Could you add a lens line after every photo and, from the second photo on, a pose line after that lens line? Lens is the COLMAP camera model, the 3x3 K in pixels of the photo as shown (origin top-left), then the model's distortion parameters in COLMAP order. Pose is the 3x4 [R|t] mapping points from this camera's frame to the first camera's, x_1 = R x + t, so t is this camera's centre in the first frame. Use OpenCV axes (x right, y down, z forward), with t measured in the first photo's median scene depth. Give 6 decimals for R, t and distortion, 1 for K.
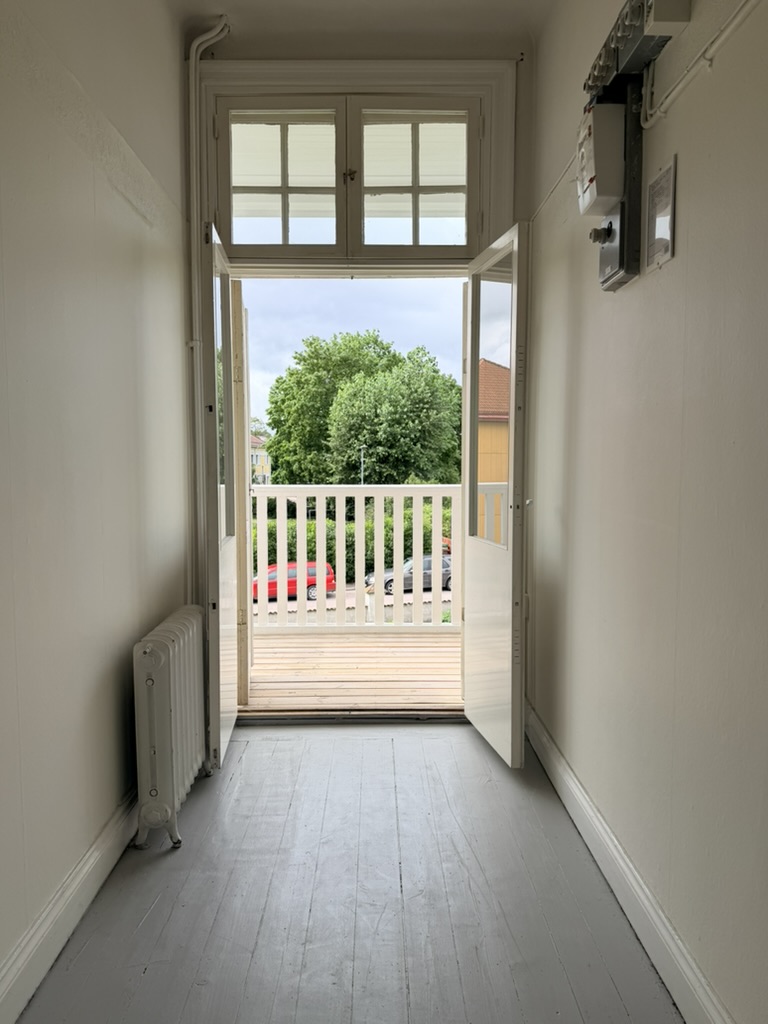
lens RADIAL K [[718.8, 0, 384.0], [0, 718.8, 512.0], [0, 0, 1]] dist [0.006890, -0.003537]
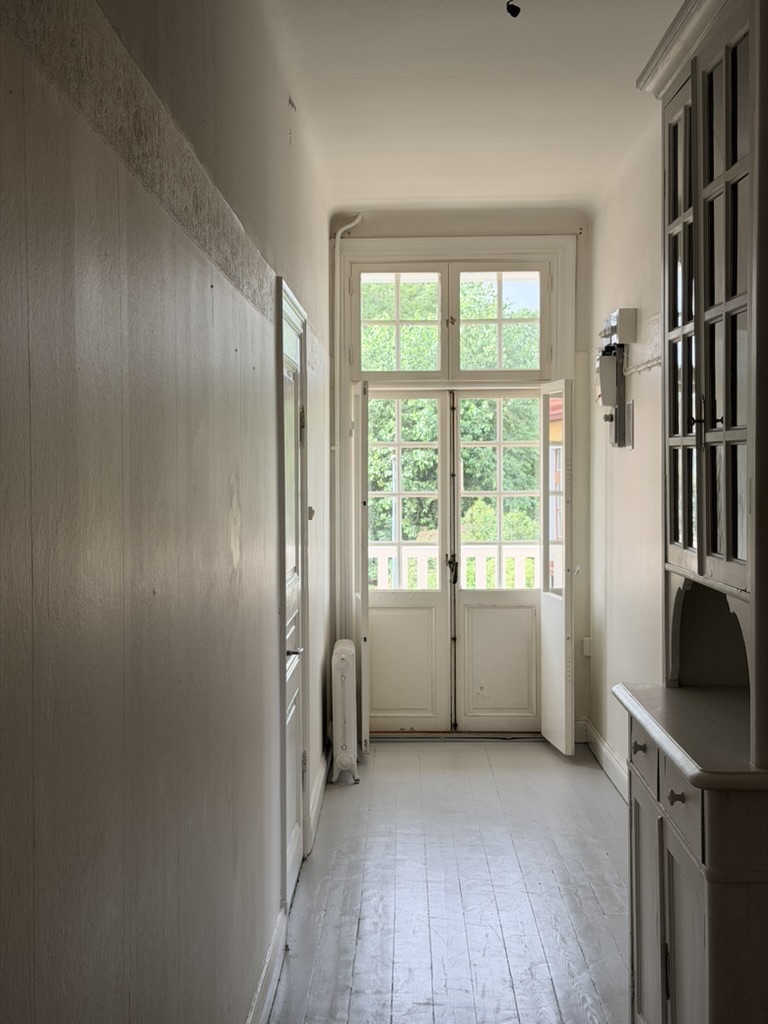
lens RADIAL K [[1412.8, 0, 384.0], [0, 1412.8, 512.0], [0, 0, 1]] dist [0.029098, 0.017191]
pose [[0.999689, -0.002329, -0.024810, -0.102226], [0.001350, 0.999223, -0.039398, -0.010561], [0.024882, 0.039352, 0.998916, -1.515126]]
